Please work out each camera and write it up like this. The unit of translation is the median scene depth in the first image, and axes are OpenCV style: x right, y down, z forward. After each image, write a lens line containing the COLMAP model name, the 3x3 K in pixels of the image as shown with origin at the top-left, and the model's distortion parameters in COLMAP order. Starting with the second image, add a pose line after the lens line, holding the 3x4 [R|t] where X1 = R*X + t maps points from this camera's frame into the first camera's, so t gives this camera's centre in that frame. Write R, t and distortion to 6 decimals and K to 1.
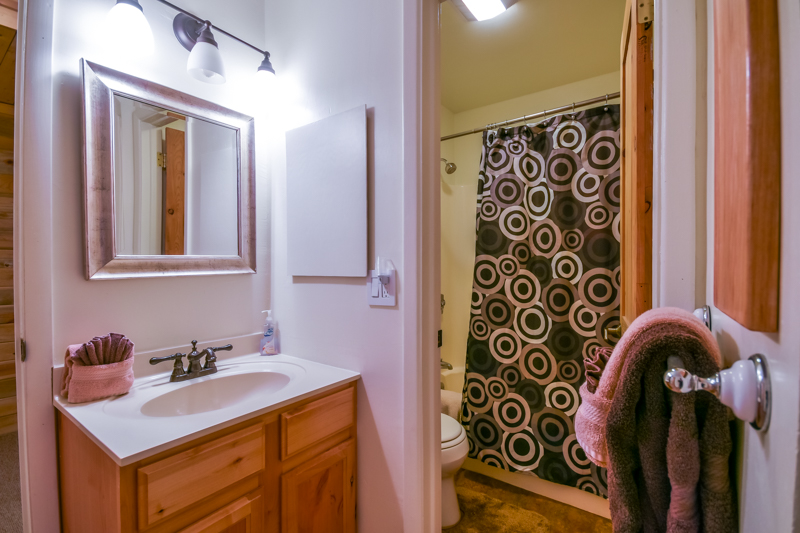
lens RADIAL K [[363.3, 0, 425.0], [0, 363.3, 269.6], [0, 0, 1]] dist [0.014578, -0.013121]
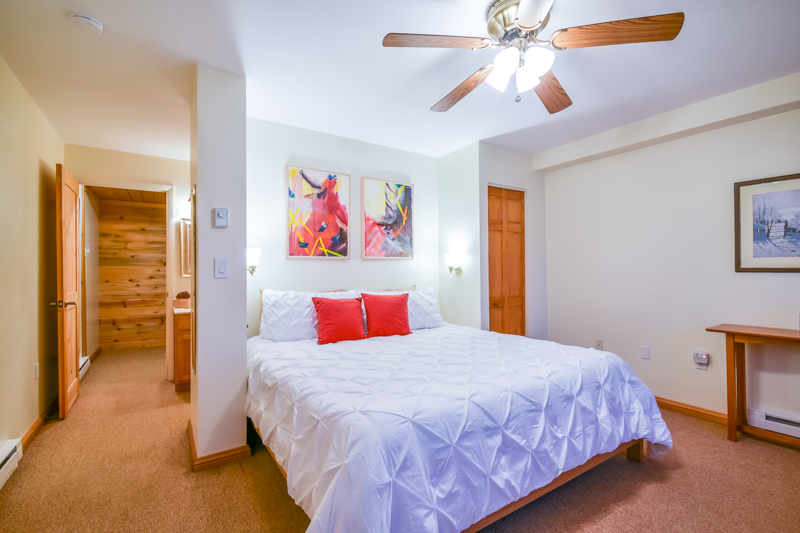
lens RADIAL K [[363.3, 0, 409.1], [0, 363.3, 269.5], [0, 0, 1]] dist [0.014578, -0.013121]
pose [[0.928254, -0.006859, -0.371884, 1.558434], [0.000309, 0.999844, -0.017670, 0.012427], [0.371947, 0.016287, 0.928111, -0.946339]]
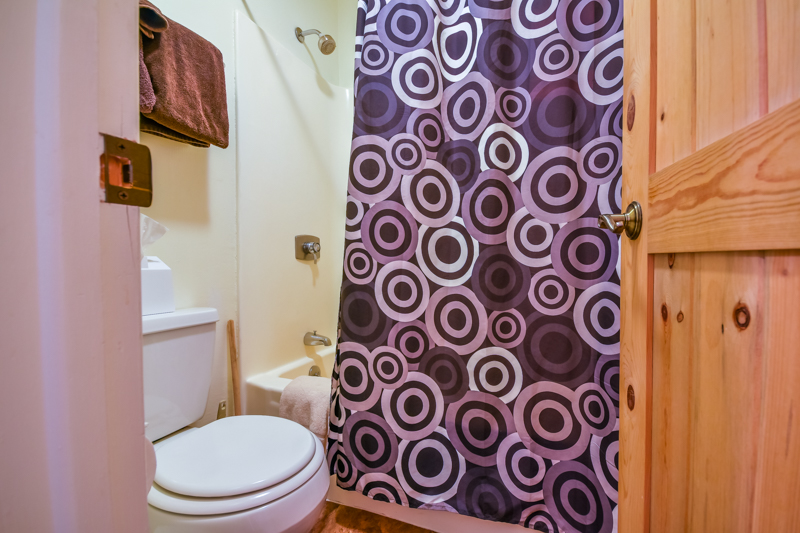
lens RADIAL K [[363.3, 0, 415.1], [0, 363.3, 258.5], [0, 0, 1]] dist [0.014578, -0.013121]
pose [[0.976488, -0.001999, 0.215565, 0.121666], [0.001755, 0.999998, 0.001320, 0.164021], [-0.215567, -0.000911, 0.976489, 0.451487]]
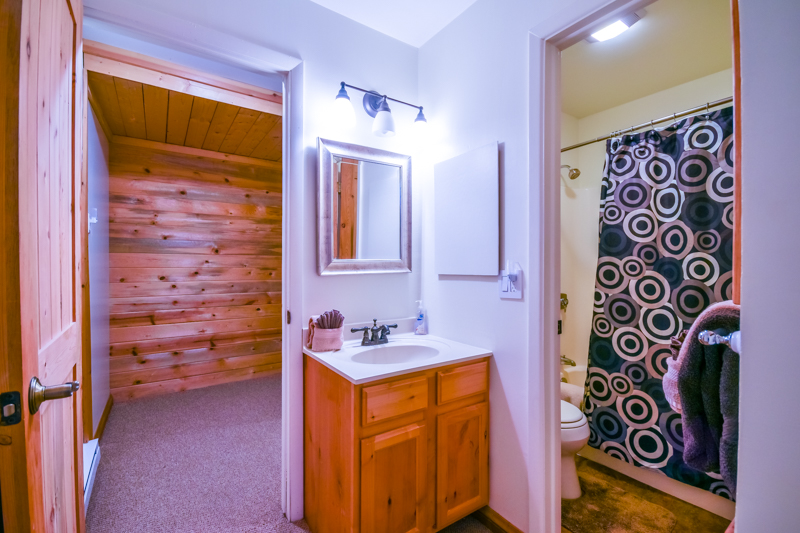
lens RADIAL K [[363.3, 0, 411.0], [0, 363.3, 267.4], [0, 0, 1]] dist [0.014578, -0.013121]
pose [[0.935213, 0.002671, -0.354075, 0.004625], [-0.005073, 0.999970, -0.005854, 0.000044], [0.354048, 0.007271, 0.935199, -0.207113]]
